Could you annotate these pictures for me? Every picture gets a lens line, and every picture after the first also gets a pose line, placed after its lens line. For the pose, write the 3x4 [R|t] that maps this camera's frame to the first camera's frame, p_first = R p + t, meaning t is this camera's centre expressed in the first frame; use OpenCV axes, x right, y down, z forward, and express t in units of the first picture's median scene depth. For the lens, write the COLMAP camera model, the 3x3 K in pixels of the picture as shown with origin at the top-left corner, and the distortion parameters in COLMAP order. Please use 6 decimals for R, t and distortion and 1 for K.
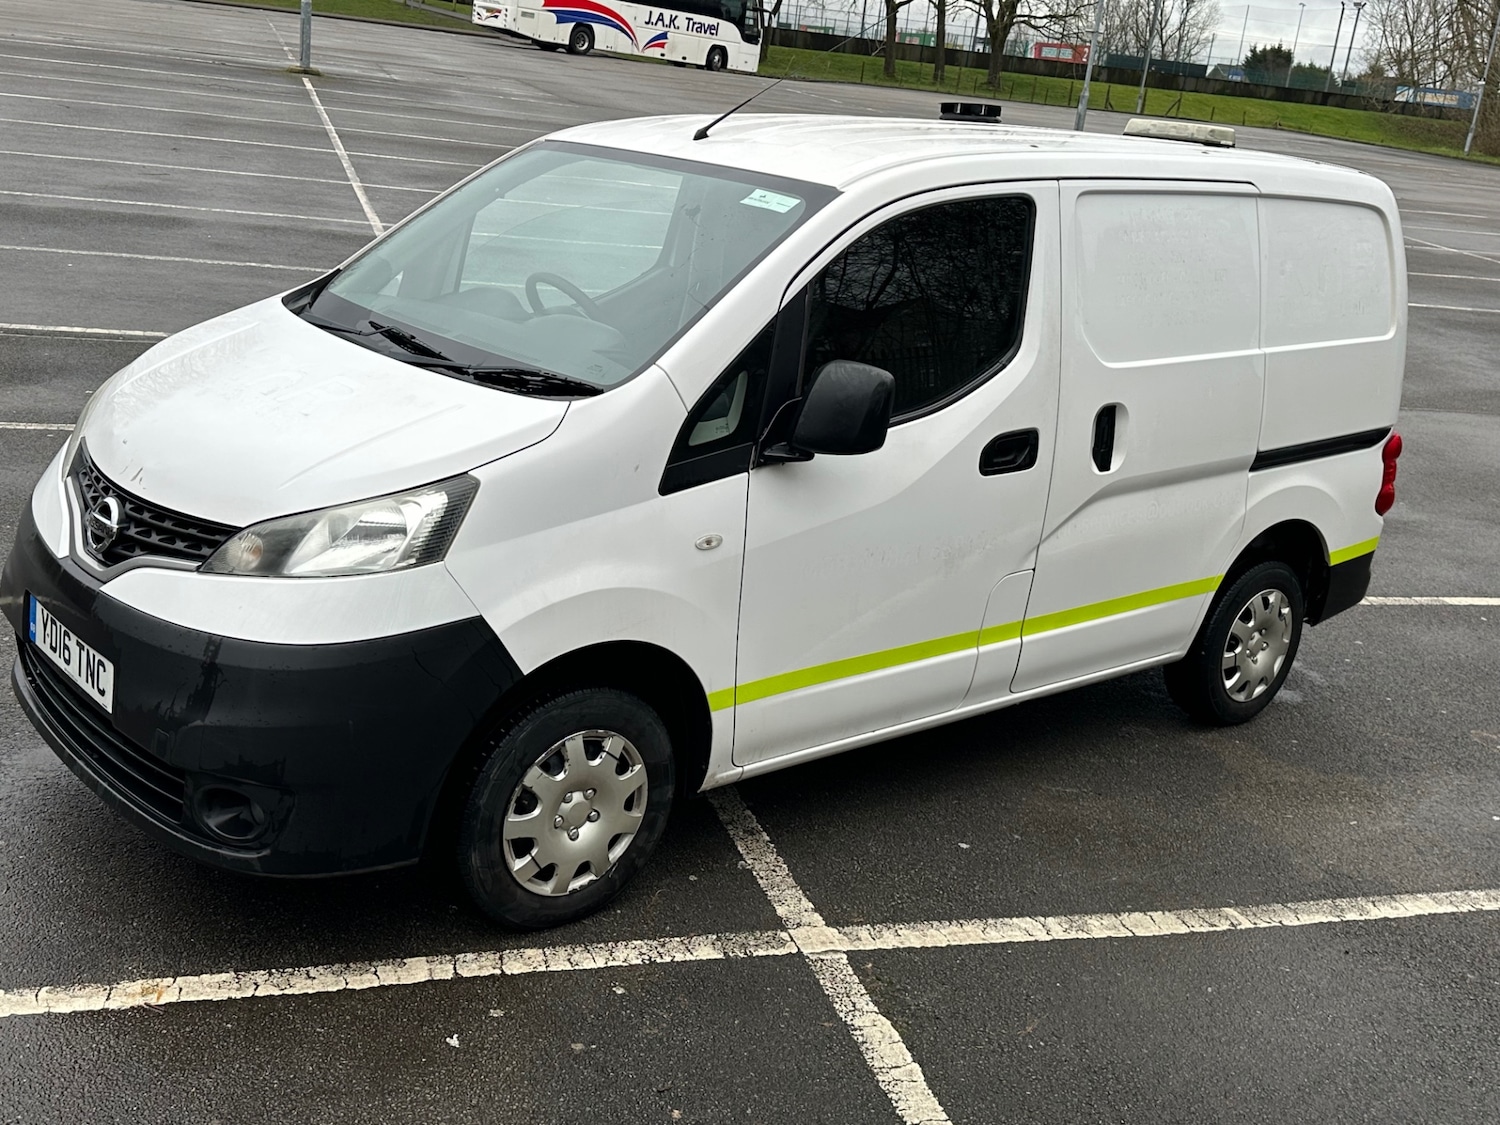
lens RADIAL K [[1590.1, 0, 755.2], [0, 1590.1, 542.4], [0, 0, 1]] dist [0.195722, -0.400329]
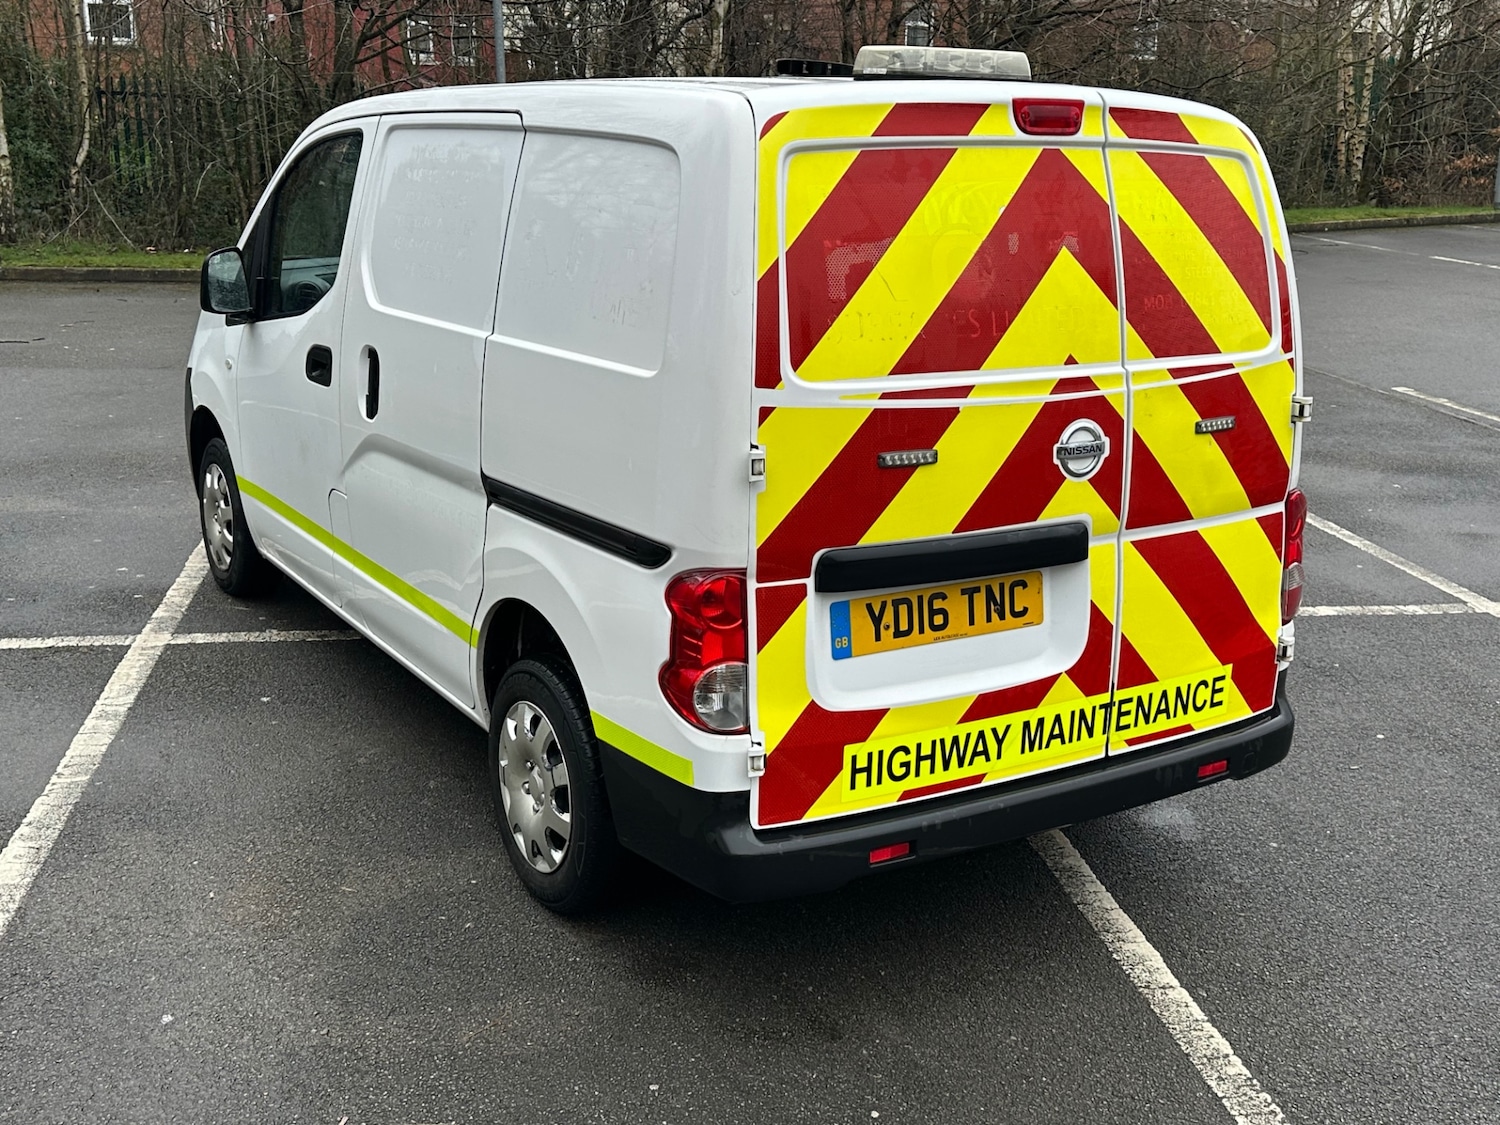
lens RADIAL K [[1590.1, 0, 755.2], [0, 1590.1, 542.4], [0, 0, 1]] dist [0.195722, -0.400329]
pose [[-0.147216, 0.144059, -0.978557, 1.358743], [-0.313158, 0.931653, 0.184266, -0.268680], [0.938221, 0.333570, -0.092041, 1.601165]]
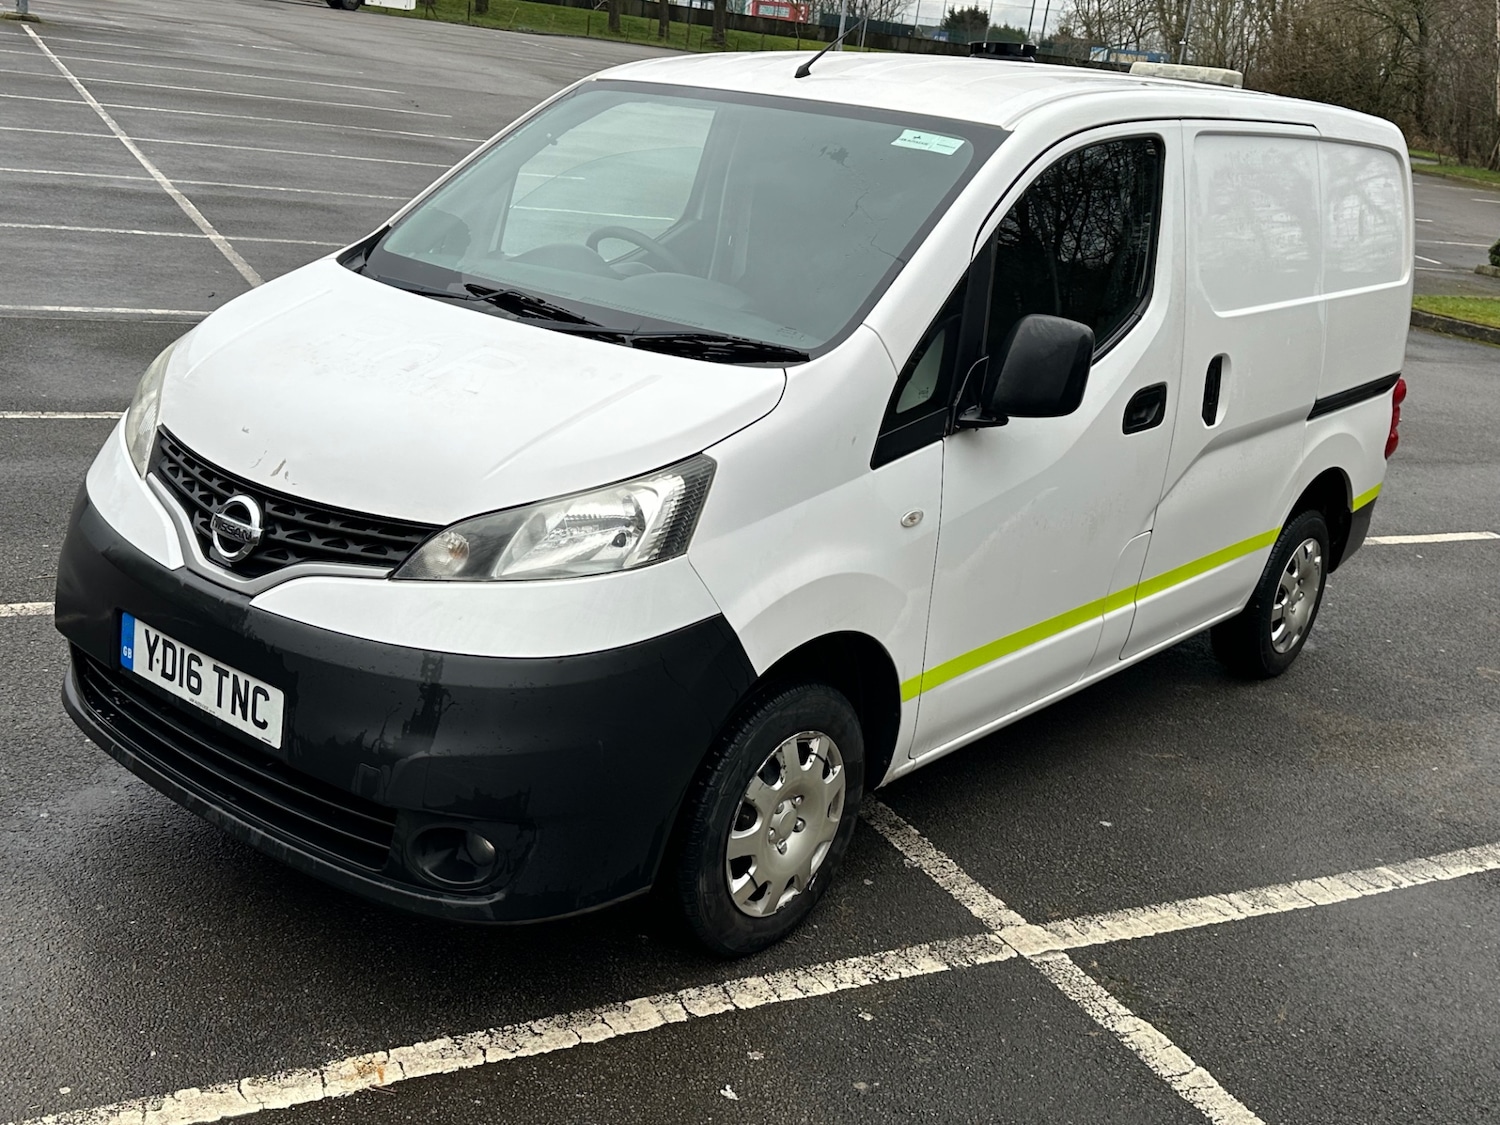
lens RADIAL K [[1590.1, 0, 755.2], [0, 1590.1, 542.4], [0, 0, 1]] dist [0.195722, -0.400329]
pose [[0.984680, -0.045635, 0.168291, -0.262345], [0.041510, 0.998747, 0.027953, -0.015169], [-0.169356, -0.020539, 0.985341, 0.111030]]
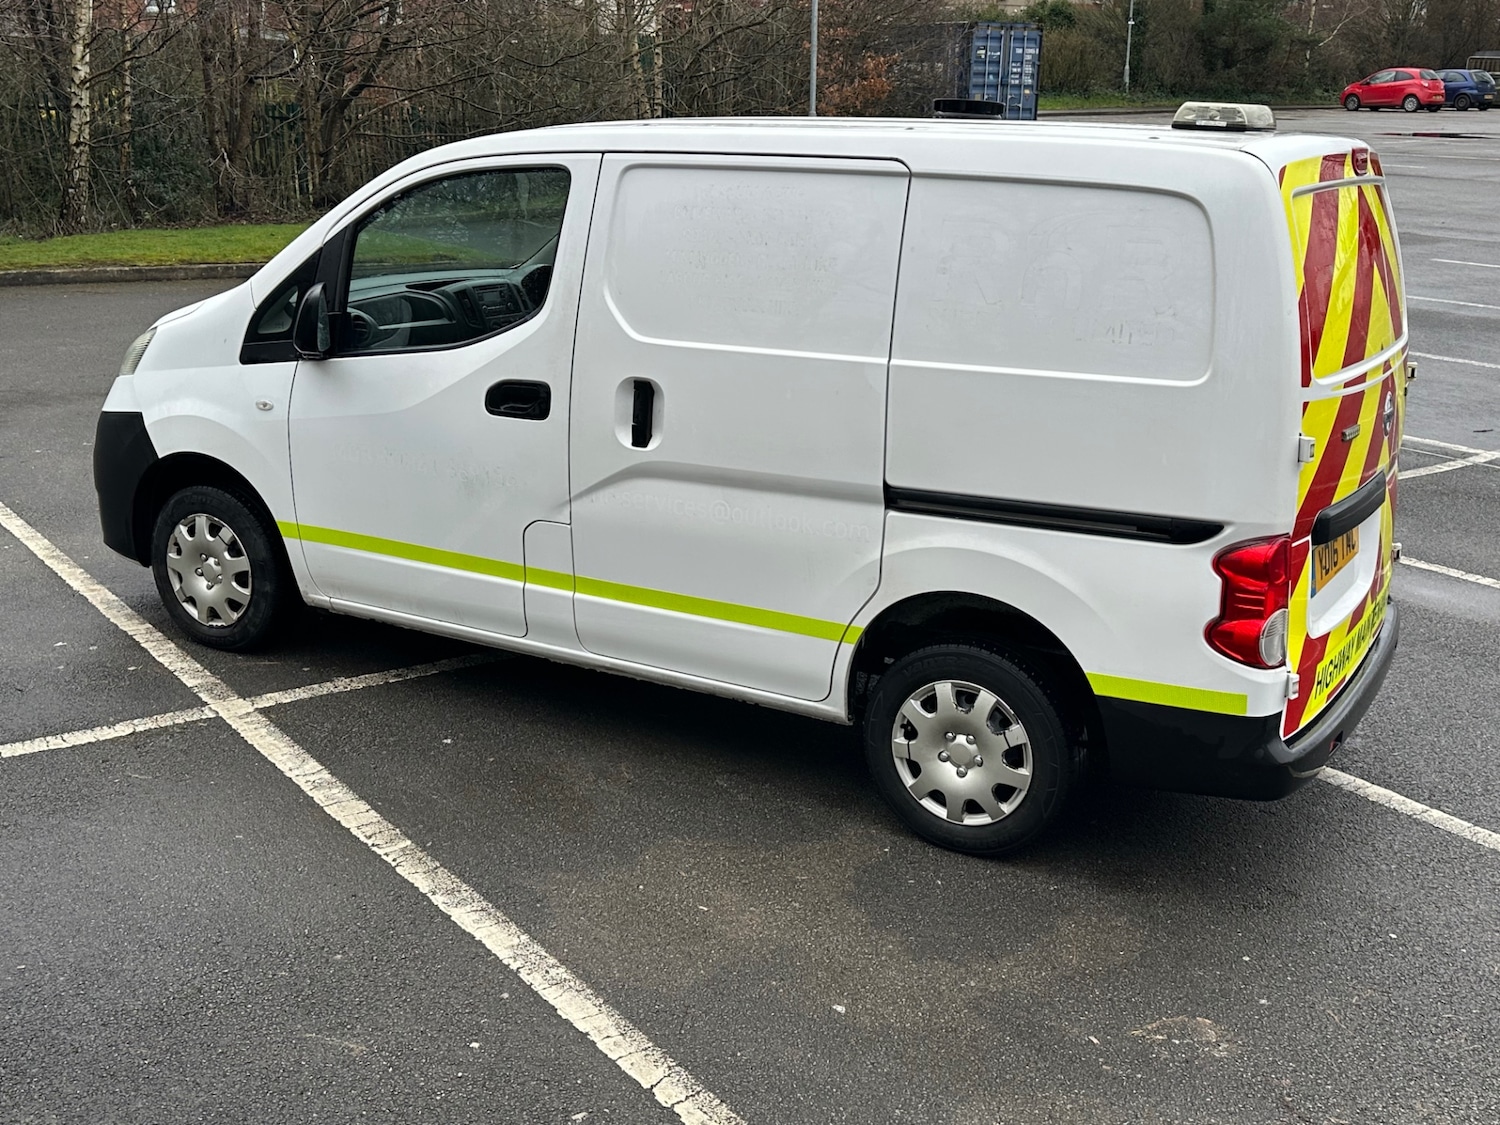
lens RADIAL K [[1590.1, 0, 755.2], [0, 1590.1, 542.4], [0, 0, 1]] dist [0.195722, -0.400329]
pose [[0.332202, 0.154031, -0.930546, 1.406993], [-0.256545, 0.964137, 0.068006, -0.088015], [0.907649, 0.216135, 0.359804, 0.875271]]
